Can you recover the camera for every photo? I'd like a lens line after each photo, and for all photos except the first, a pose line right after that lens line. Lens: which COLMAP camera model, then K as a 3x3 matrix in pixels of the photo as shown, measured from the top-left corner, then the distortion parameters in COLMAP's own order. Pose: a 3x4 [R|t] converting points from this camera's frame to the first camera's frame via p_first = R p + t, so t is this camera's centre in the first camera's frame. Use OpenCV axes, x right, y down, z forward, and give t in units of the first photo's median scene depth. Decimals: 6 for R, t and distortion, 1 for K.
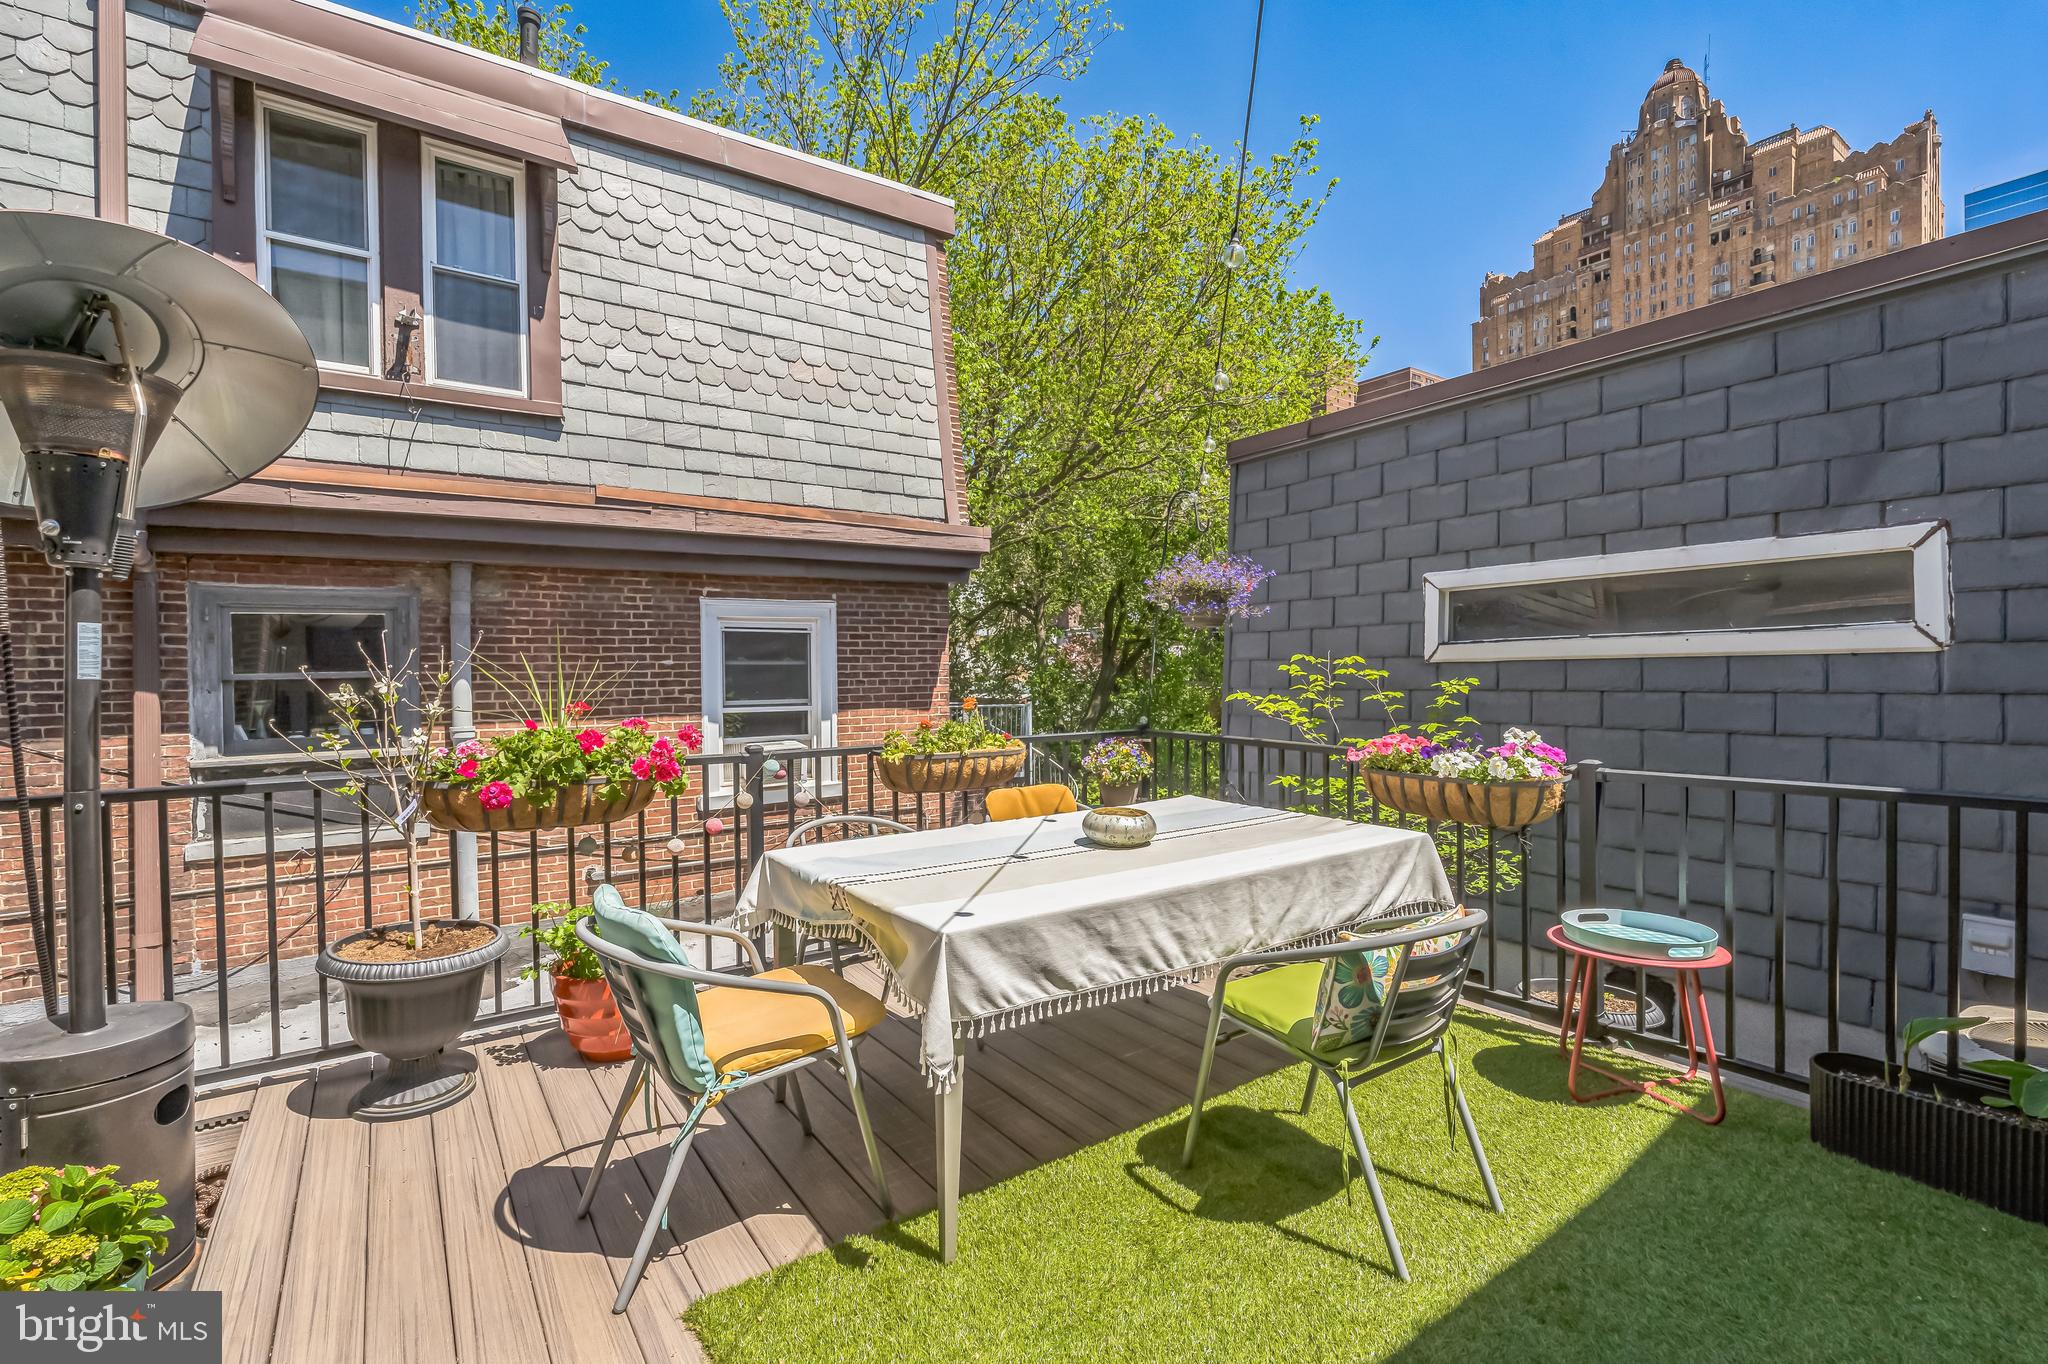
lens RADIAL K [[913.4, 0, 1014.9], [0, 913.4, 691.9], [0, 0, 1]] dist [-0.001204, -0.000081]
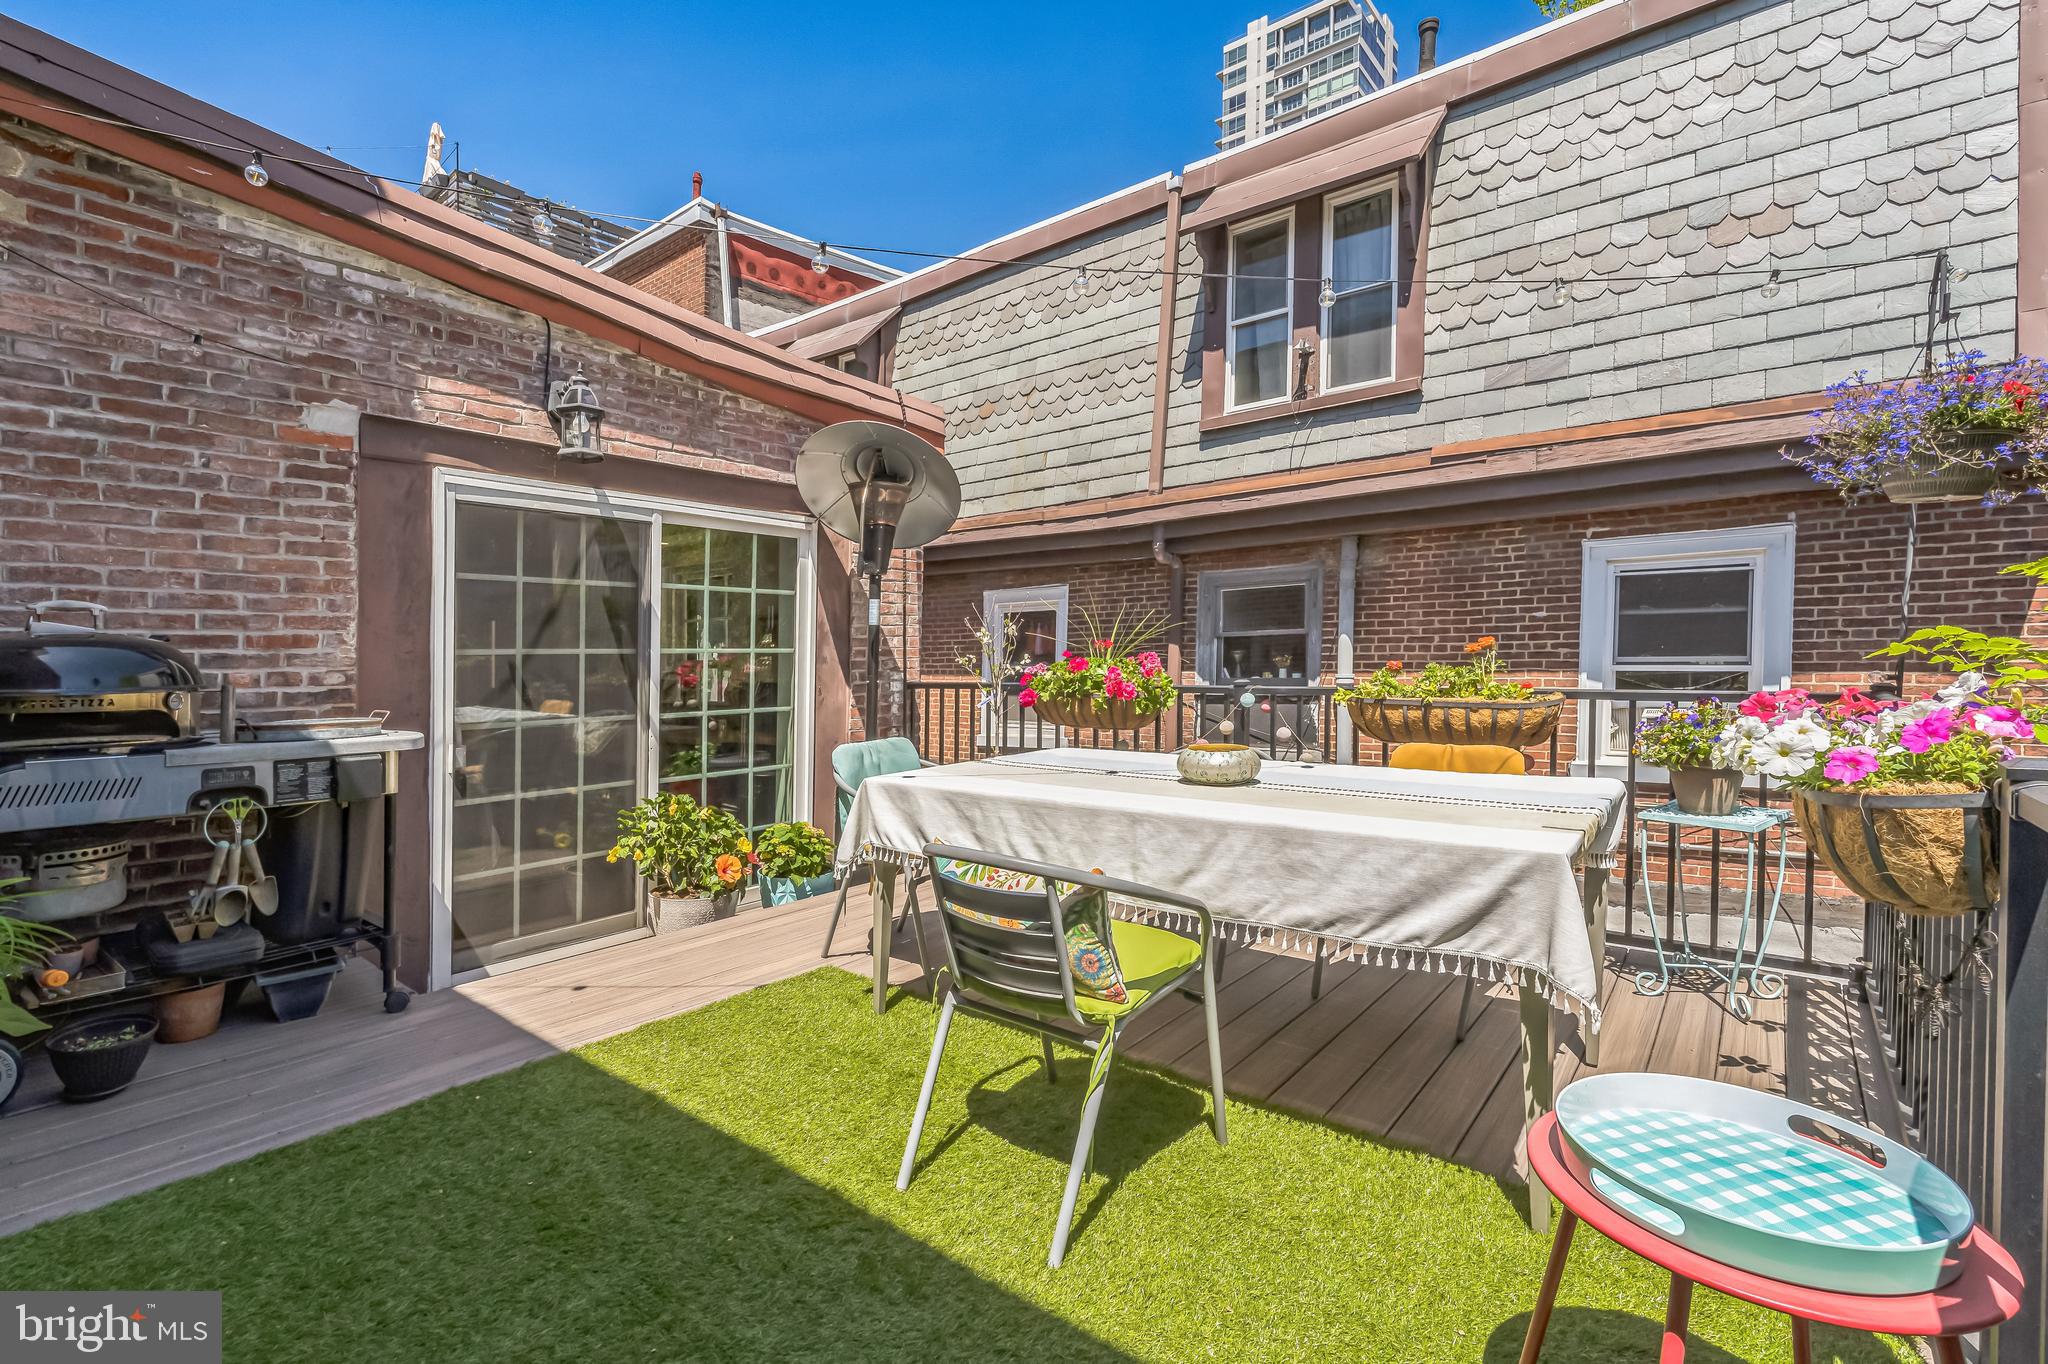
lens RADIAL K [[930.9, 0, 1016.9], [0, 930.9, 656.0], [0, 0, 1]] dist [-0.001421, -0.000146]
pose [[0.272002, 0.004509, -0.962286, 0.391382], [-0.014125, 0.999900, 0.000693, 0.017311], [0.962193, 0.013404, 0.272038, 0.227420]]
